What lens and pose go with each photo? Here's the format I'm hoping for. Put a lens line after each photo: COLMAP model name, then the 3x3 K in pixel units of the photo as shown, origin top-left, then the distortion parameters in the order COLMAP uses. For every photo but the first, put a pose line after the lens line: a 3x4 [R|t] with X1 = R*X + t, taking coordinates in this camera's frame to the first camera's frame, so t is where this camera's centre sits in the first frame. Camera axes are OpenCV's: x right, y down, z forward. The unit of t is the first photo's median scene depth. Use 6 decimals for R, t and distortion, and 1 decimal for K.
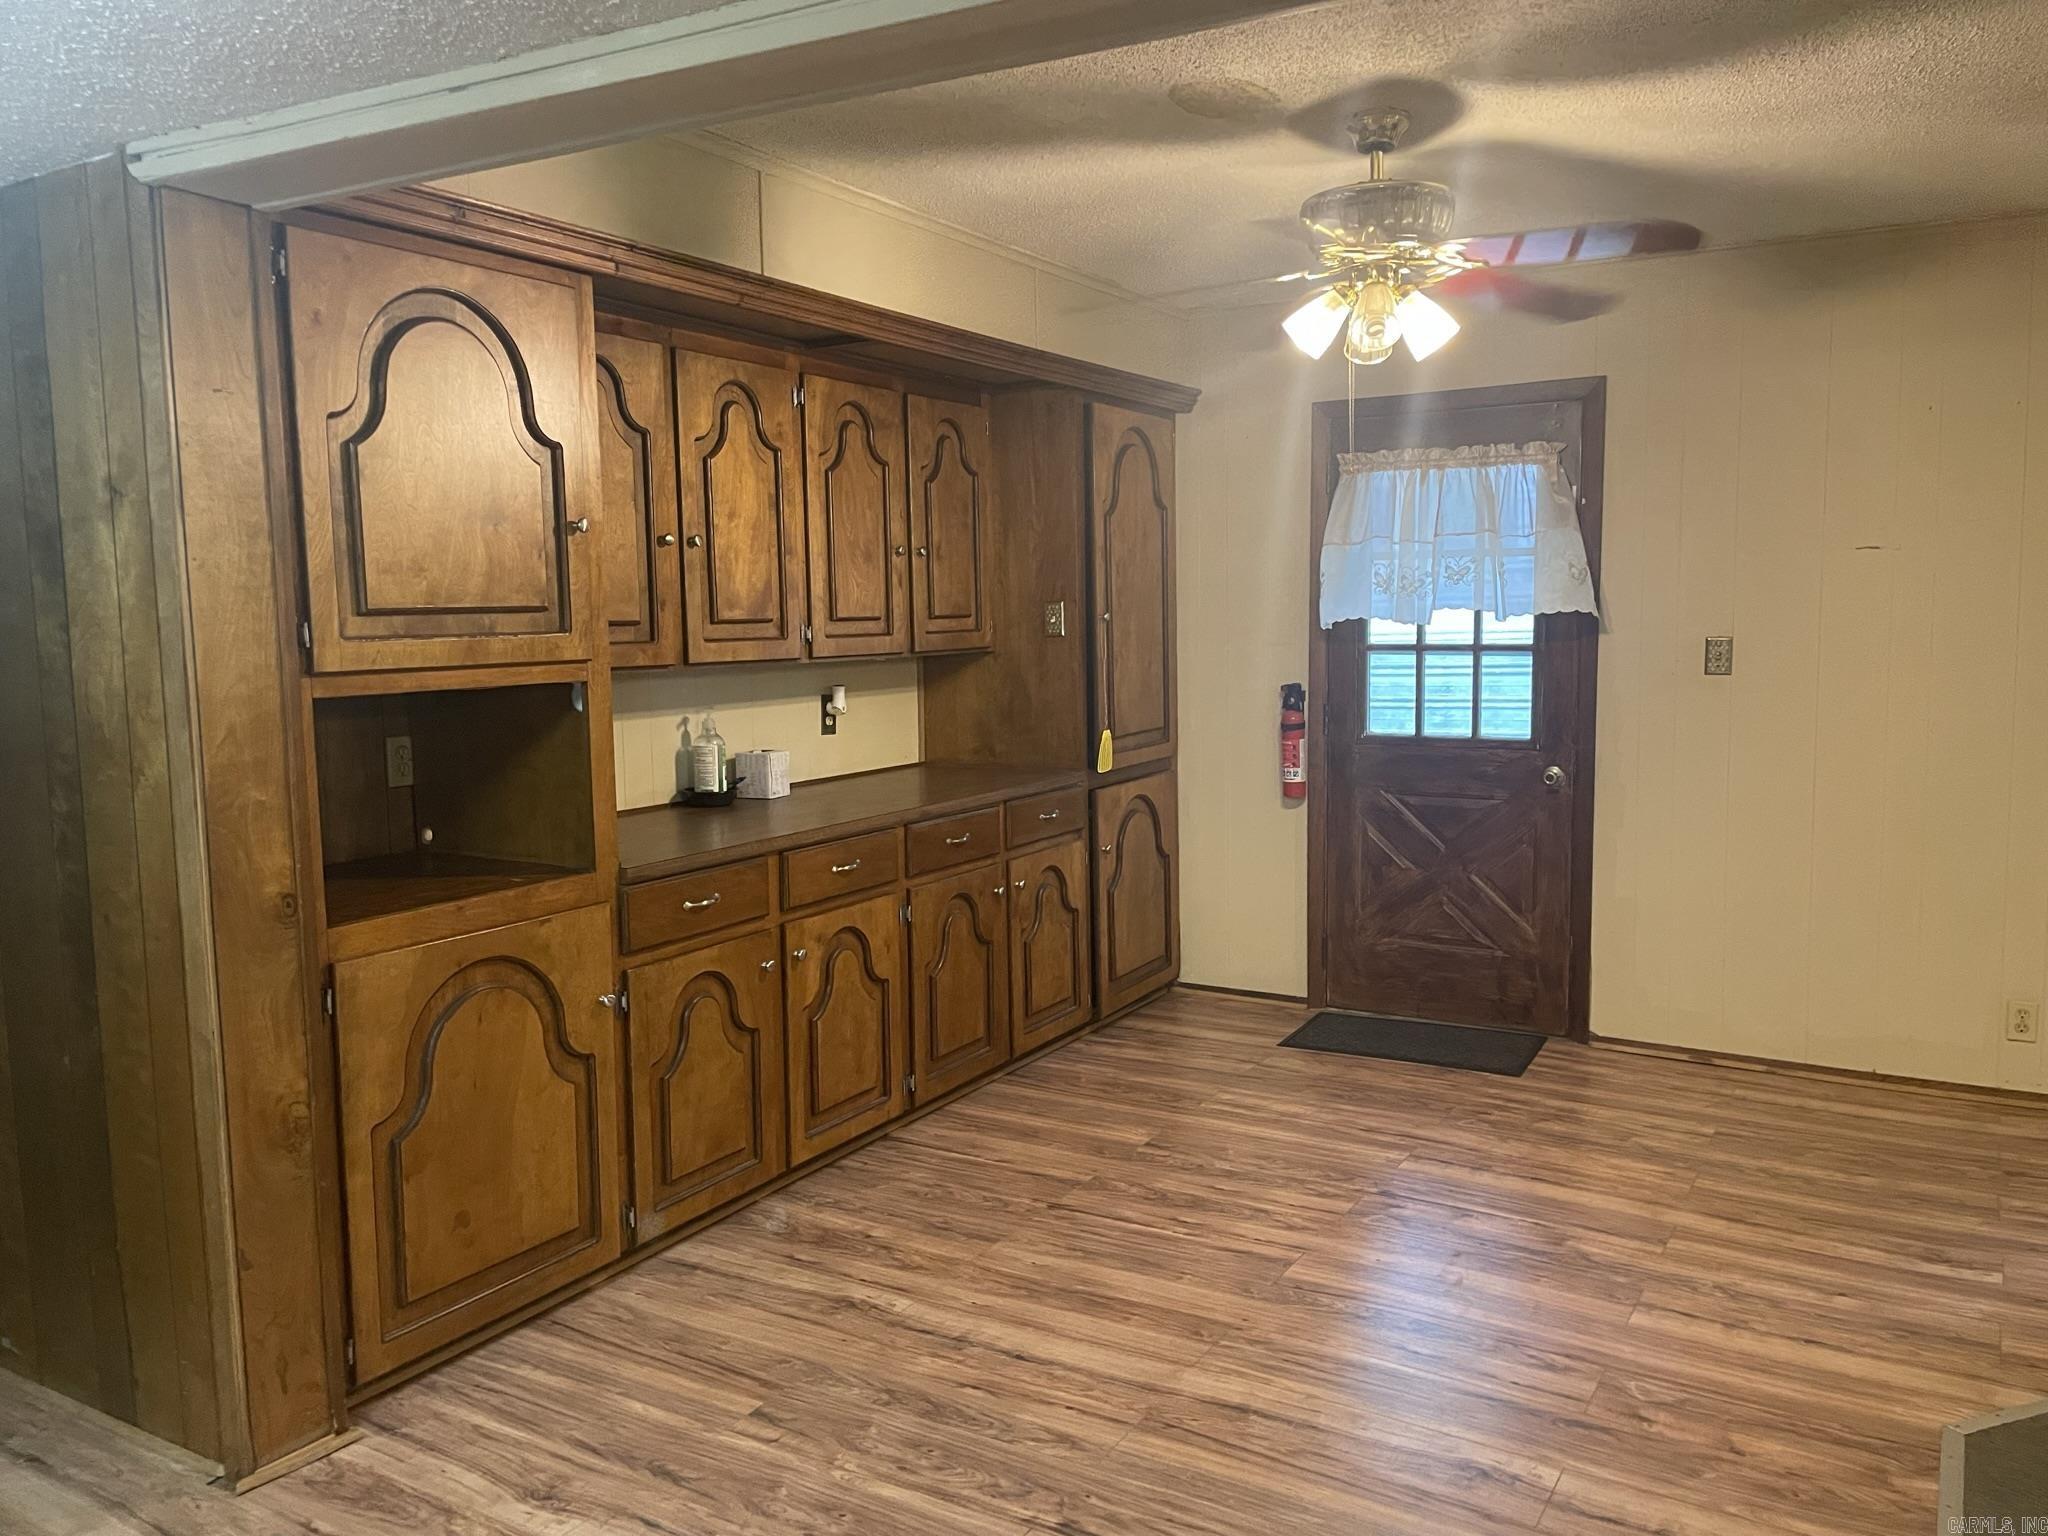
lens RADIAL K [[1583.6, 0, 1086.0], [0, 1583.6, 768.7], [0, 0, 1]] dist [0.087066, -0.120080]
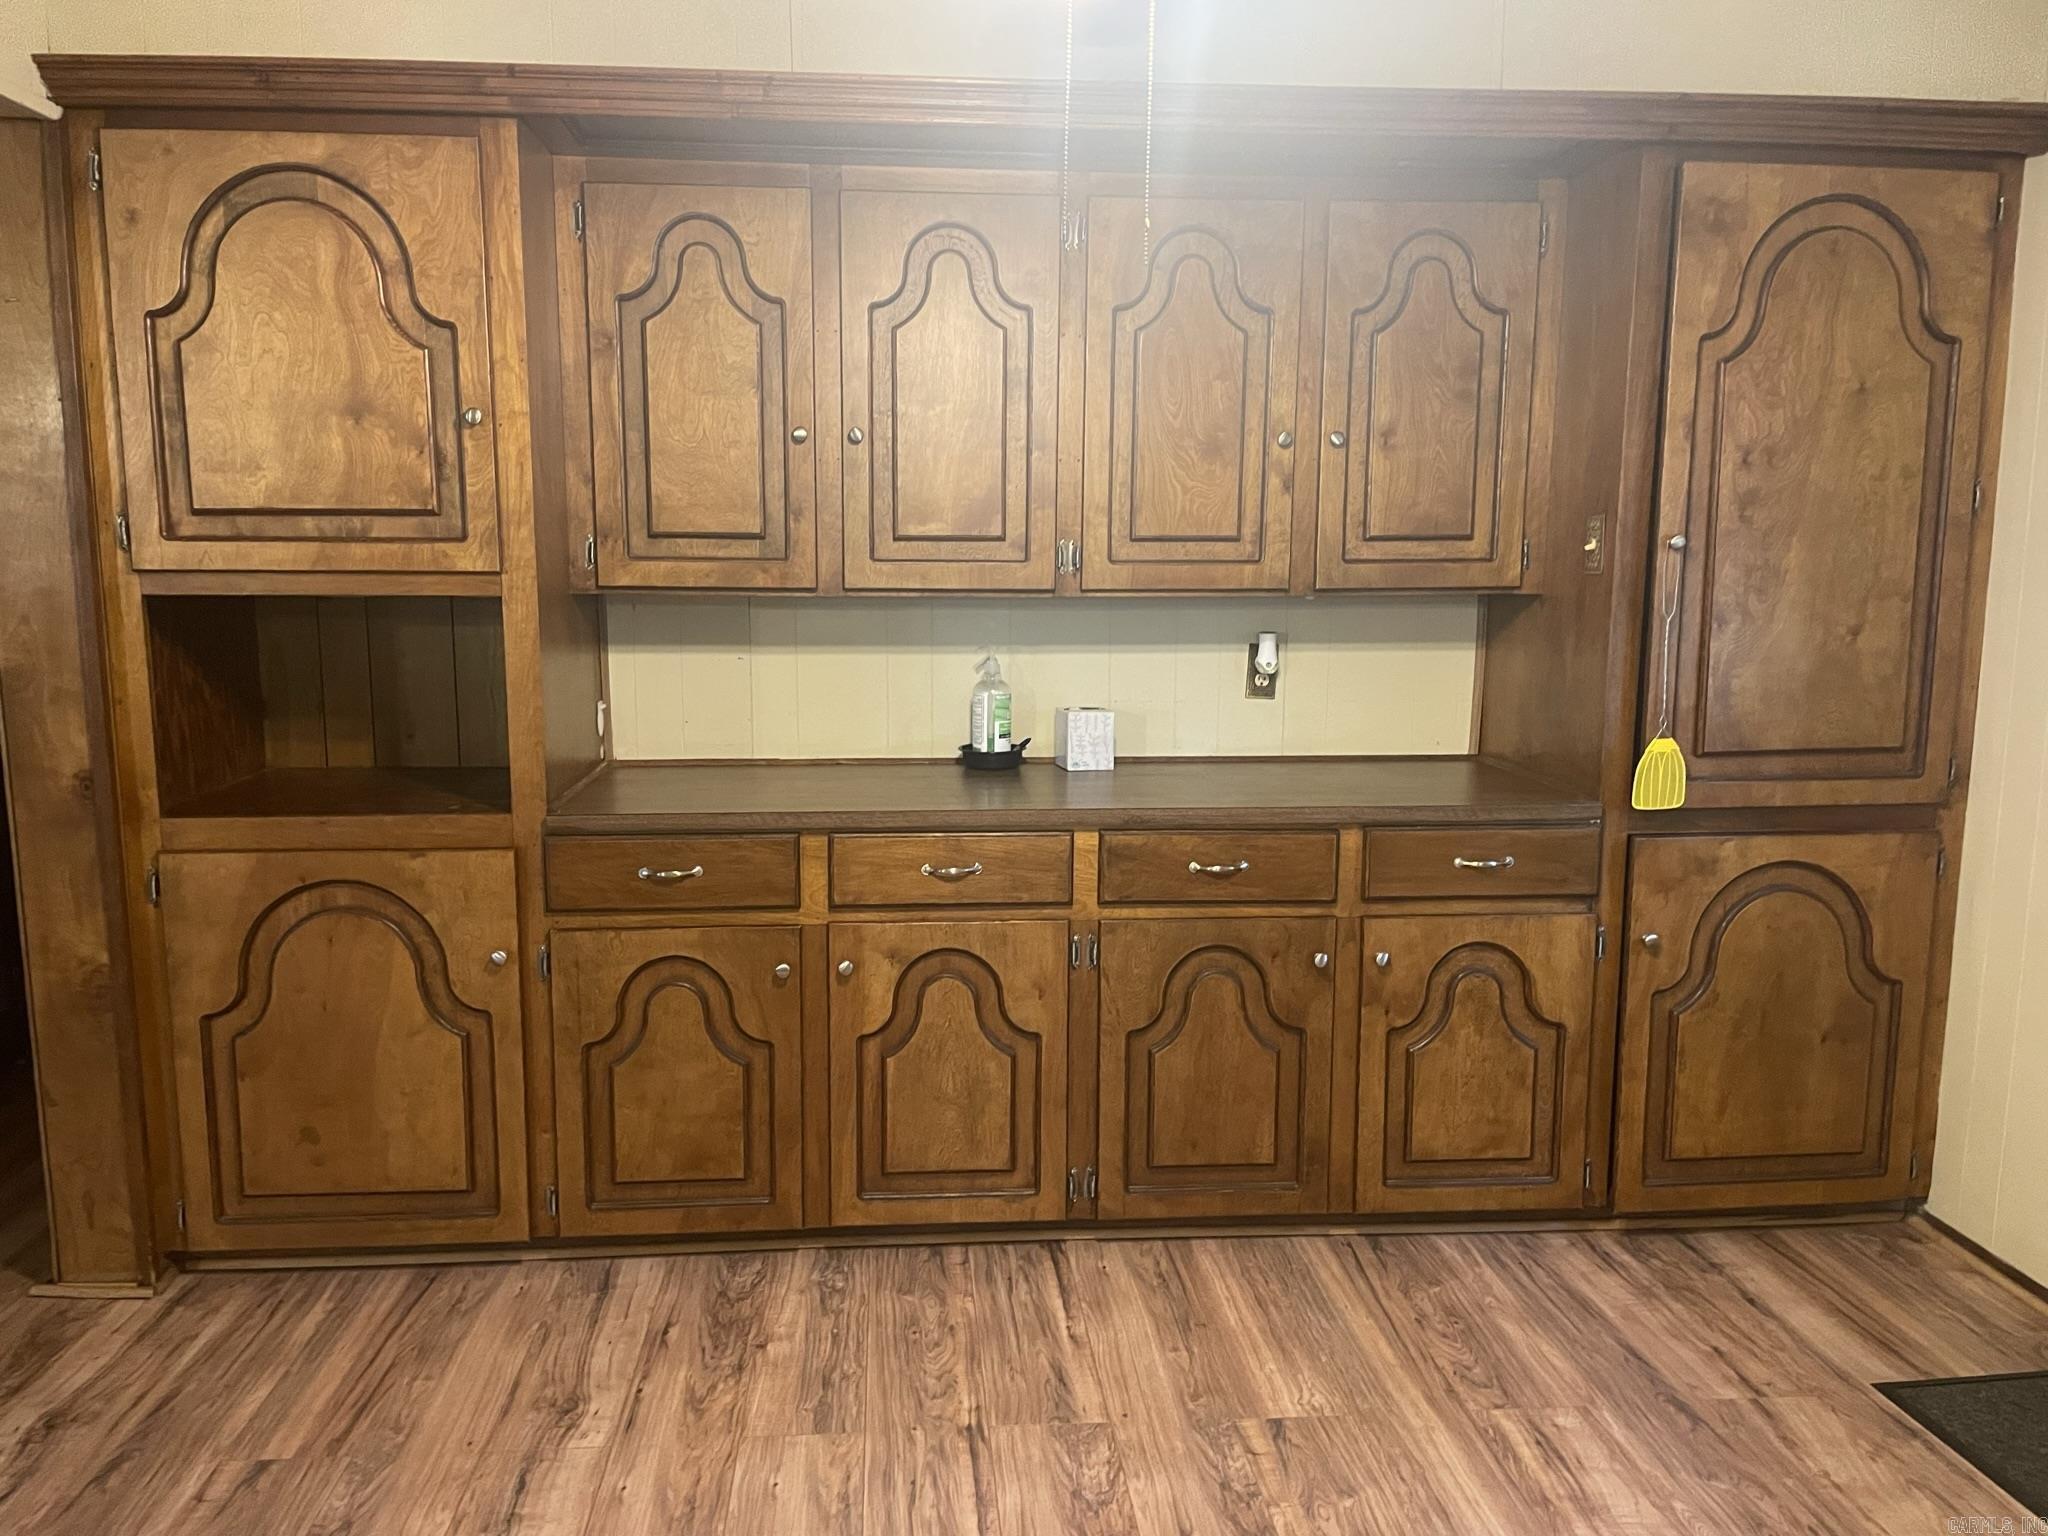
lens RADIAL K [[1577.1, 0, 996.6], [0, 1577.1, 791.2], [0, 0, 1]] dist [0.085481, -0.116334]
pose [[0.543891, 0.141879, -0.827075, 0.486084], [-0.096952, 0.989628, 0.106007, -0.057326], [0.833536, 0.022530, 0.552005, 0.628655]]
